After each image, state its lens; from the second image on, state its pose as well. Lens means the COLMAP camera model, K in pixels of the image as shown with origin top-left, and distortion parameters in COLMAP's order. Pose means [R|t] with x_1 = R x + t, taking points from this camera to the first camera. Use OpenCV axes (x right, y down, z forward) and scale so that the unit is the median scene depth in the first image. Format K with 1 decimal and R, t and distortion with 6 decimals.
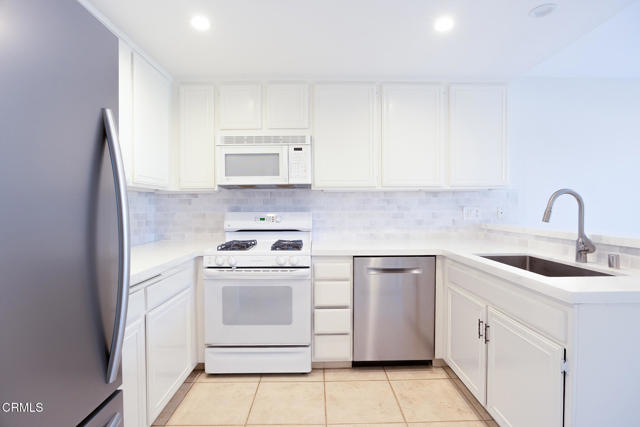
lens RADIAL K [[328.4, 0, 325.2], [0, 328.4, 213.5], [0, 0, 1]] dist [-0.018935, 0.000234]
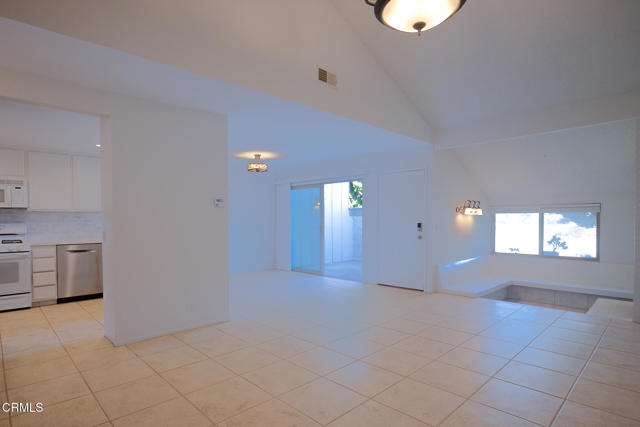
lens RADIAL K [[328.4, 0, 296.3], [0, 328.4, 226.9], [0, 0, 1]] dist [-0.018935, 0.000234]
pose [[0.735572, -0.016555, 0.677244, -0.156975], [0.017294, 0.999834, 0.005657, 0.030589], [-0.677226, 0.007551, 0.735736, -1.251154]]
